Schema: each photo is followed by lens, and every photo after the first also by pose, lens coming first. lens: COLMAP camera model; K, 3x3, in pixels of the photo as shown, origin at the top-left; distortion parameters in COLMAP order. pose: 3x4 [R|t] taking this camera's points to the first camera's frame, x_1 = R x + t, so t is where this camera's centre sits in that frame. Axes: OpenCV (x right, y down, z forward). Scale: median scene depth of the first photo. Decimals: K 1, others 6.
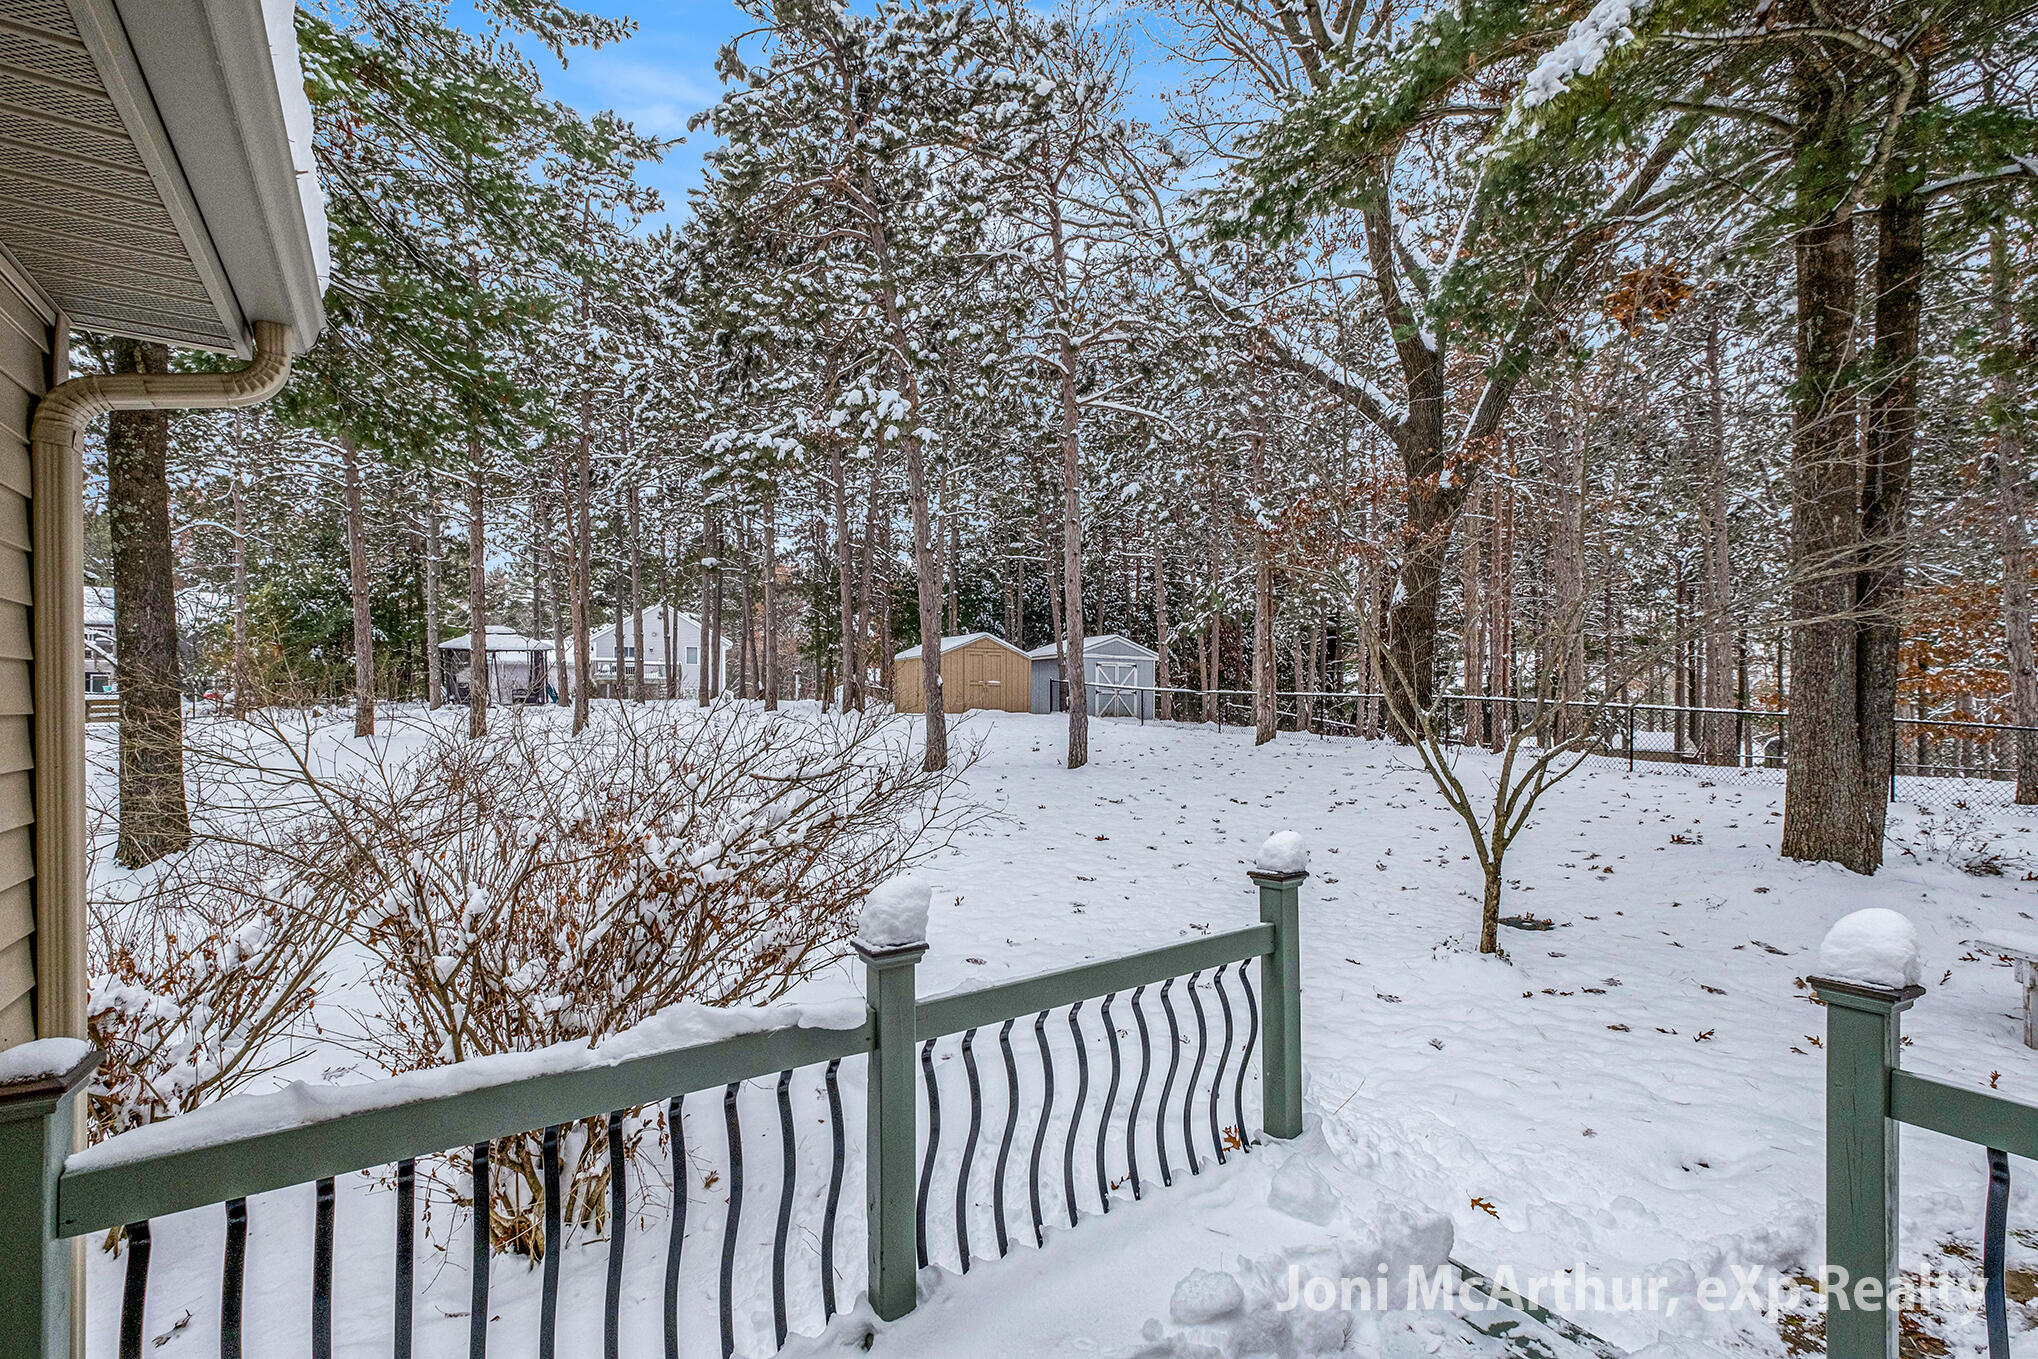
lens RADIAL K [[916.7, 0, 1019.0], [0, 916.7, 679.5], [0, 0, 1]] dist [-0.000015, -0.000017]
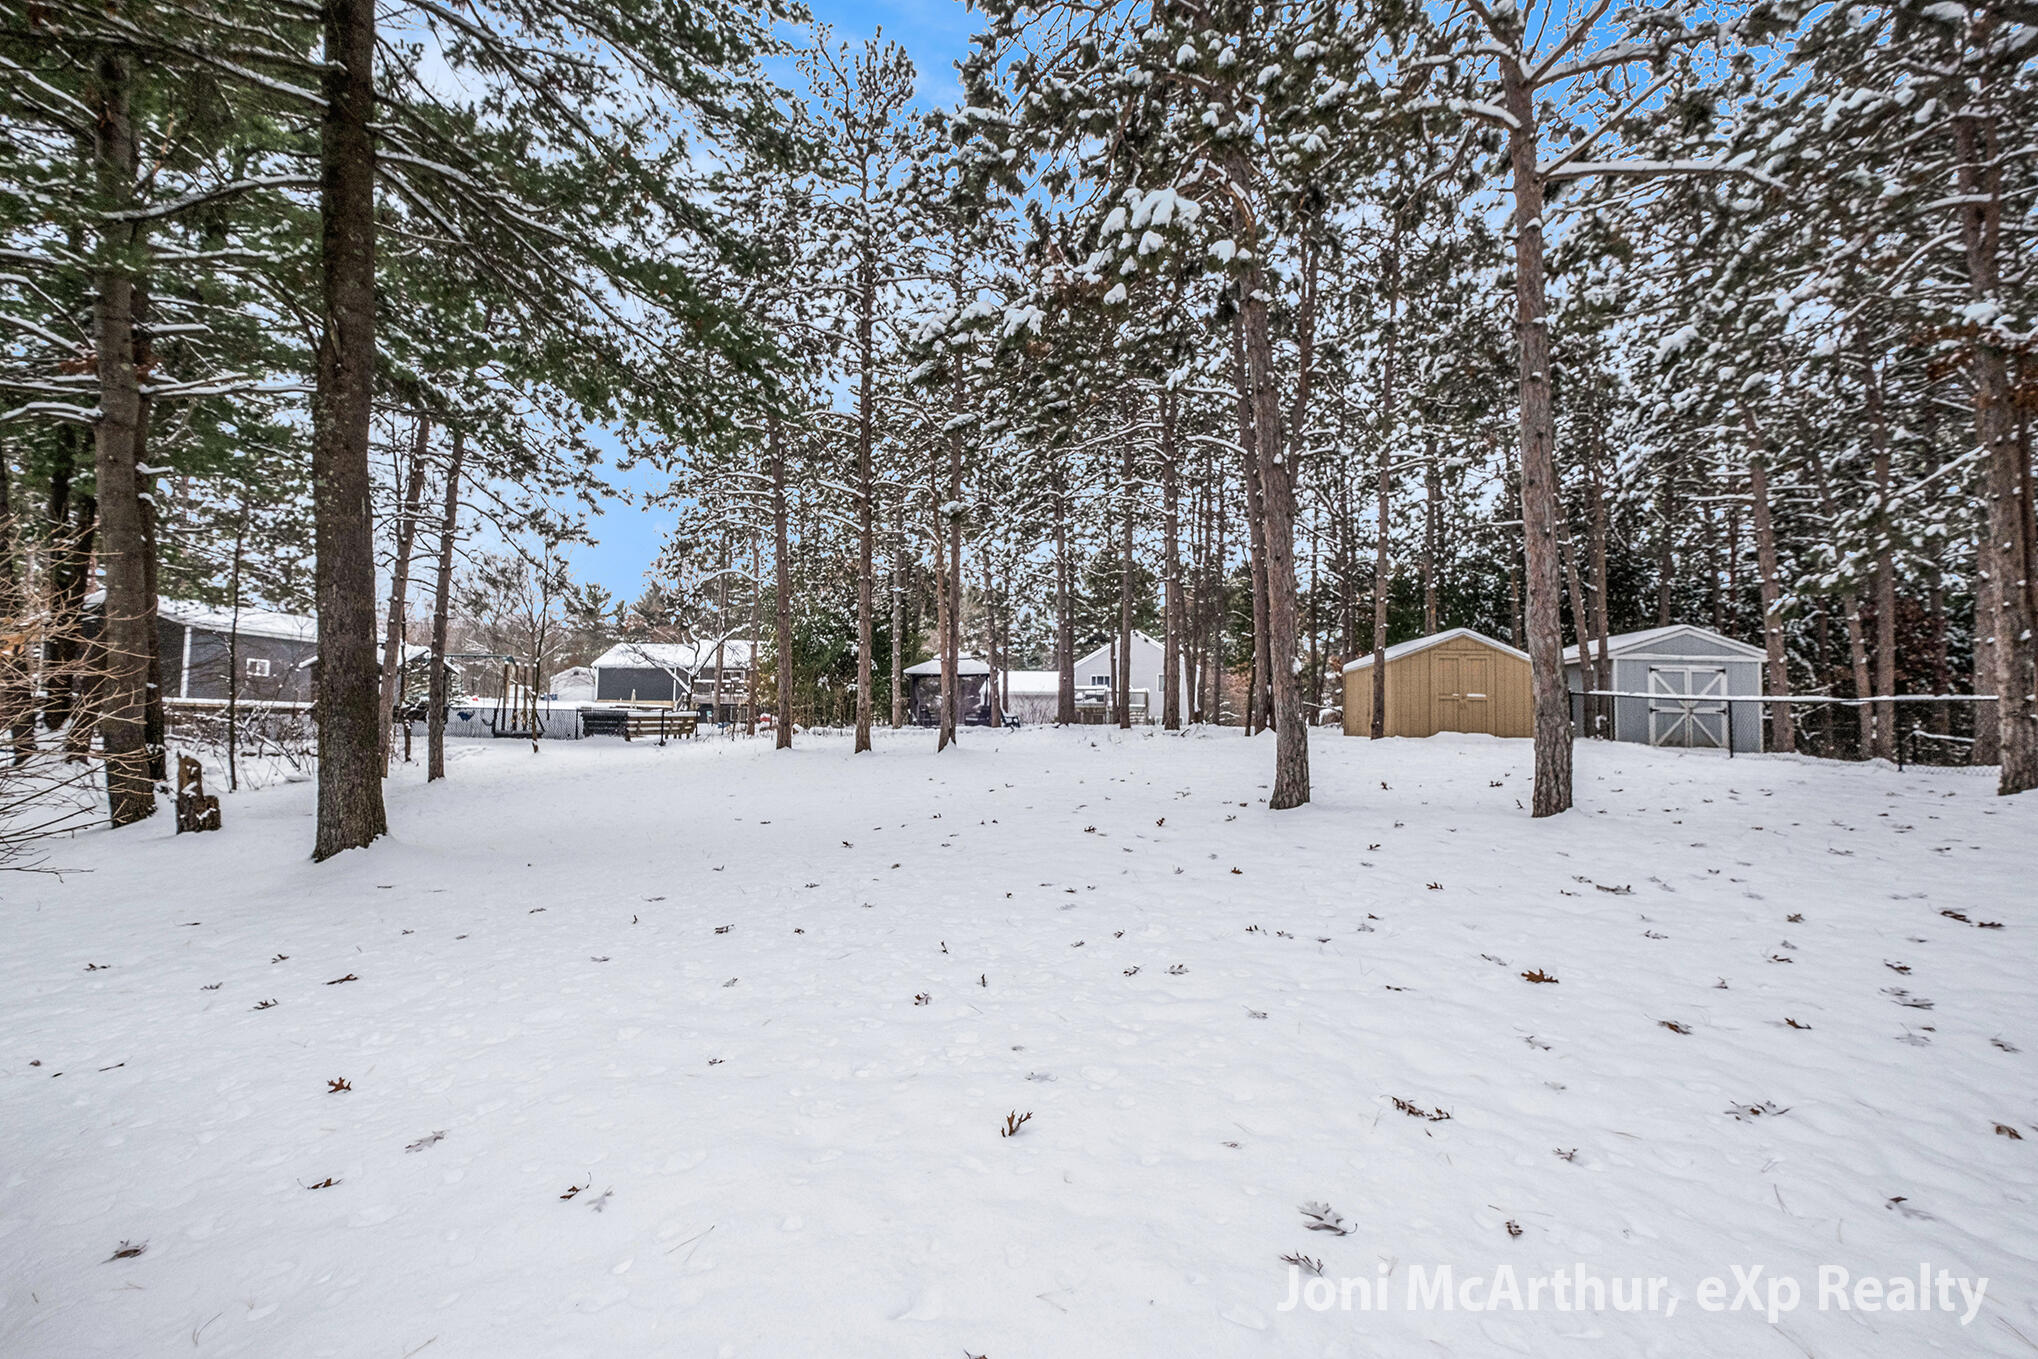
lens RADIAL K [[905.1, 0, 1019.0], [0, 905.1, 679.5], [0, 0, 1]] dist [-0.001845, -0.000348]
pose [[0.848417, -0.023622, -0.528801, 0.050838], [0.000920, 0.999068, -0.043153, 0.023470], [0.529328, 0.036125, 0.847648, 0.231174]]
